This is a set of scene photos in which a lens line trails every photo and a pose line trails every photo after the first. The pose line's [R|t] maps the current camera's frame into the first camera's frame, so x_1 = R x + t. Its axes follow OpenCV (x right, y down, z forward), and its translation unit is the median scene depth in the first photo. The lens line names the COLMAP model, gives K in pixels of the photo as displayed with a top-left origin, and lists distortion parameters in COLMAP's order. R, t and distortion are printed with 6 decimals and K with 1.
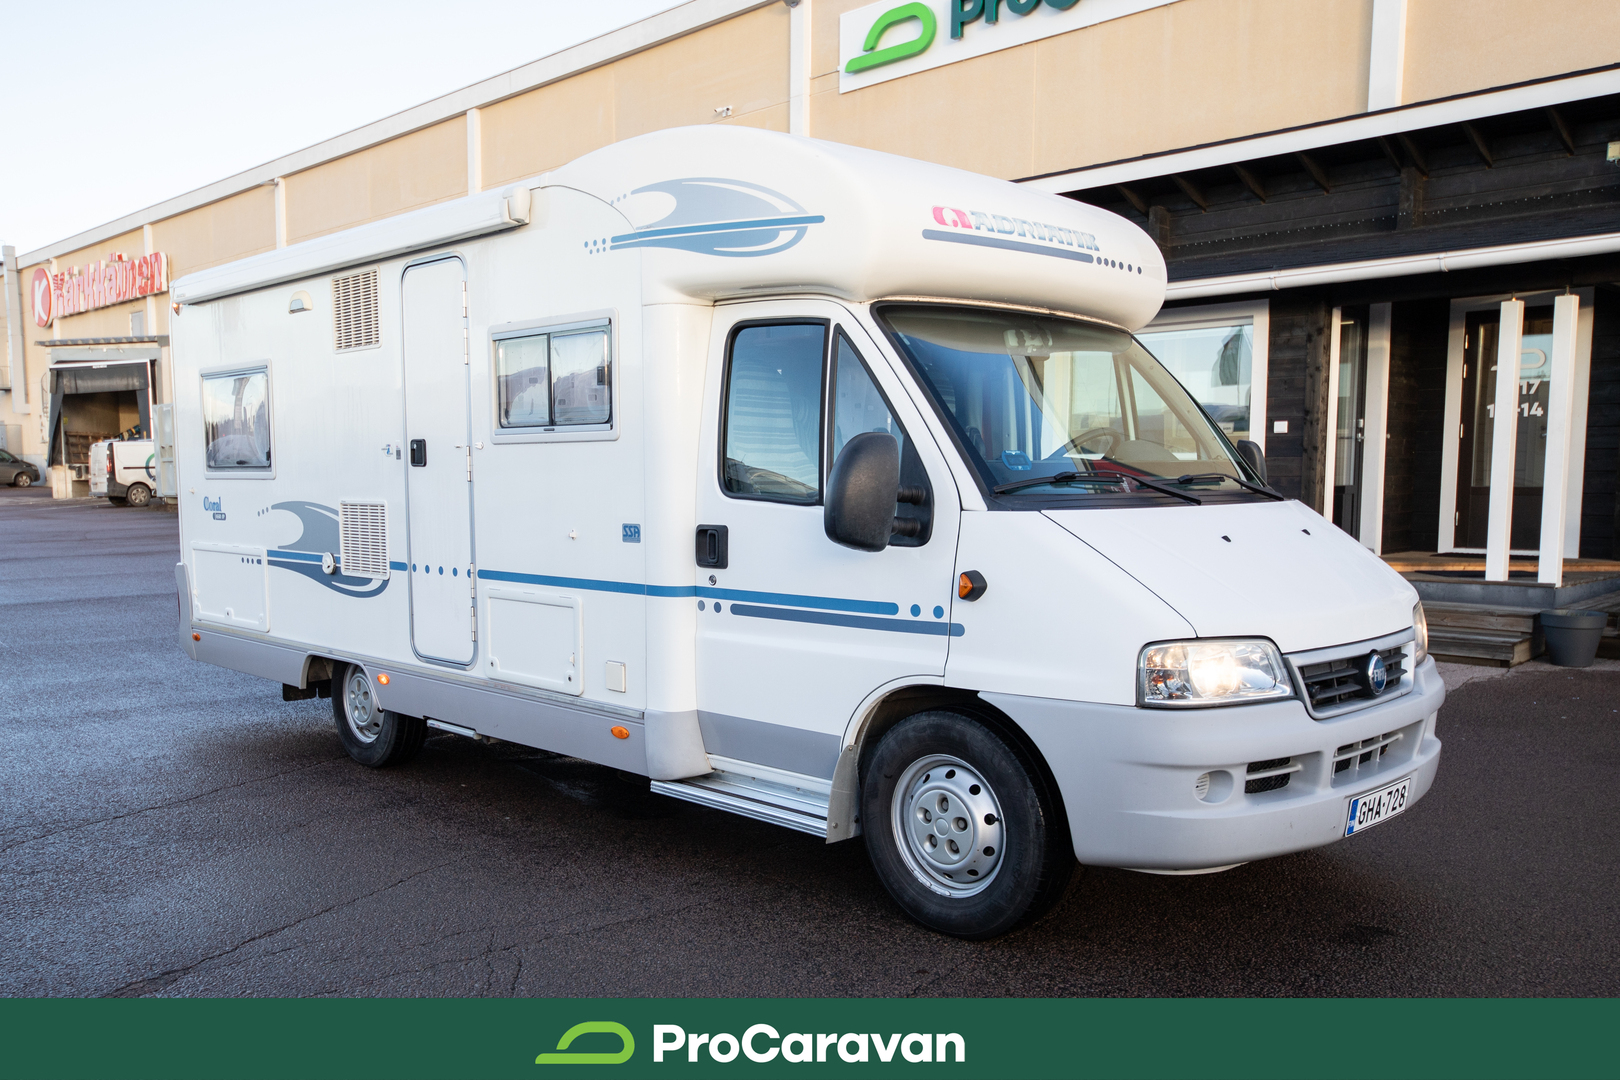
lens RADIAL K [[1149.7, 0, 805.4], [0, 1149.7, 574.4], [0, 0, 1]] dist [0.000783, 0.019379]
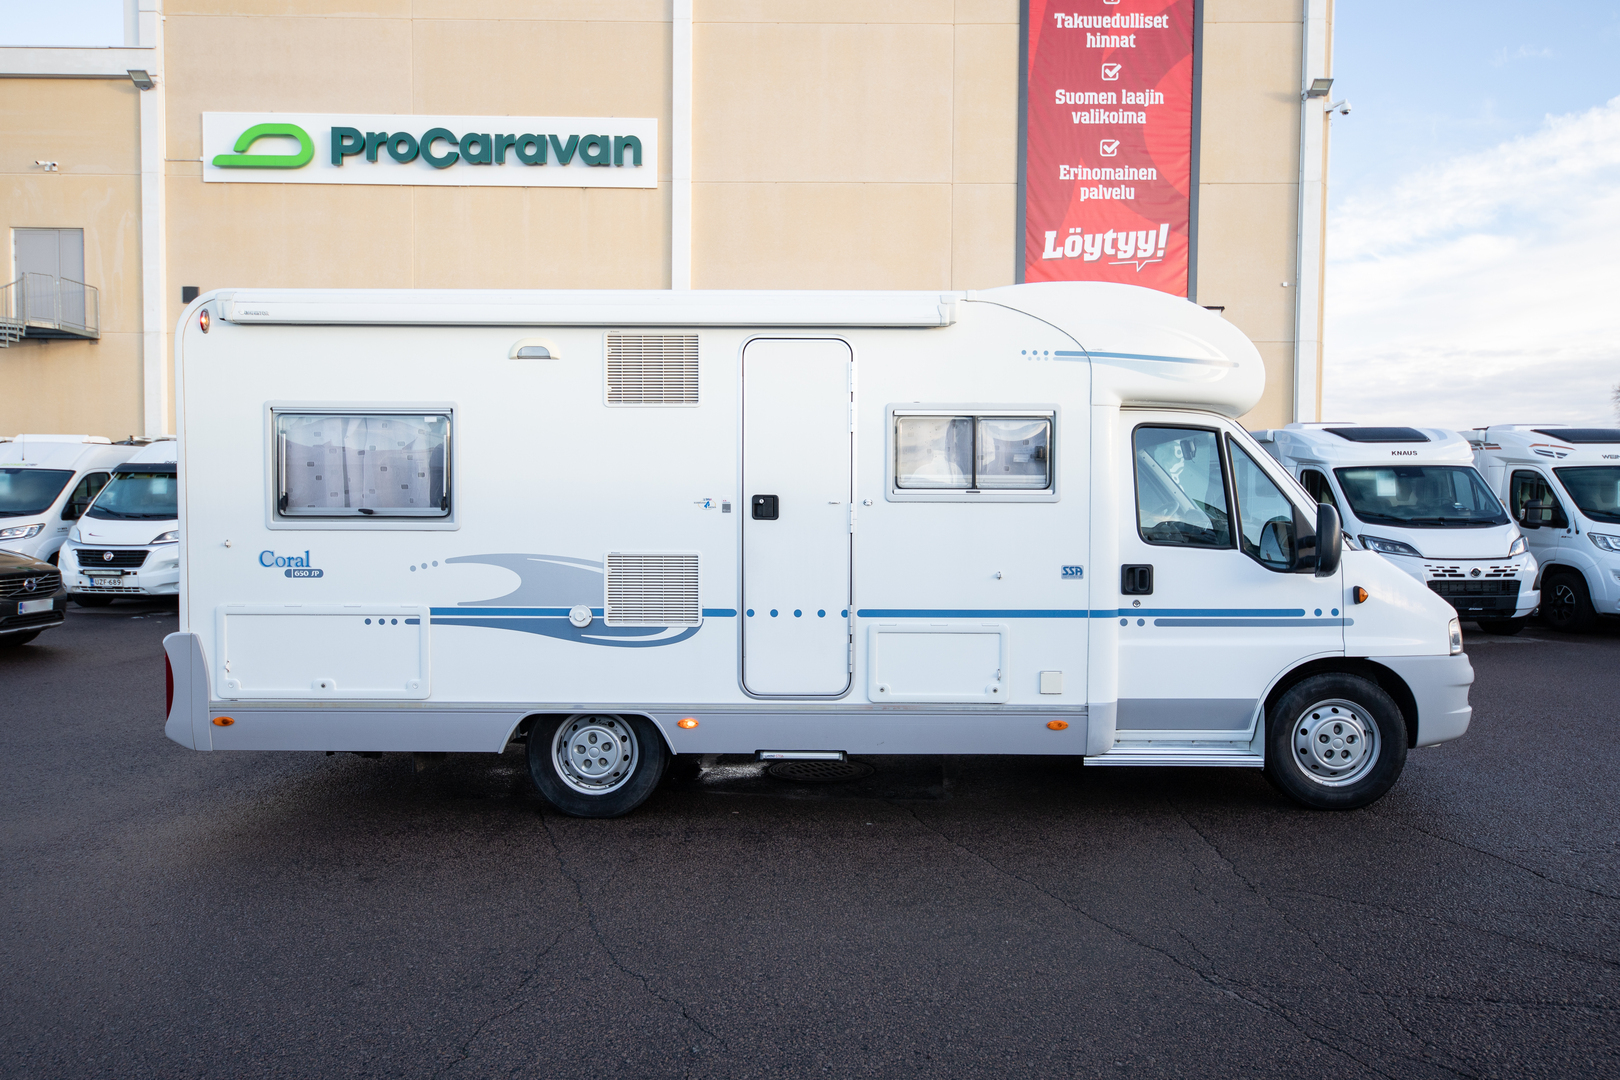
lens RADIAL K [[840.6, 0, 811.1], [0, 840.6, 548.0], [0, 0, 1]] dist [0.009829, 0.001299]
pose [[0.766411, -0.012946, 0.642220, -0.934671], [0.051021, 0.997865, -0.040773, -0.036490], [-0.640321, 0.064016, 0.765435, 0.412383]]
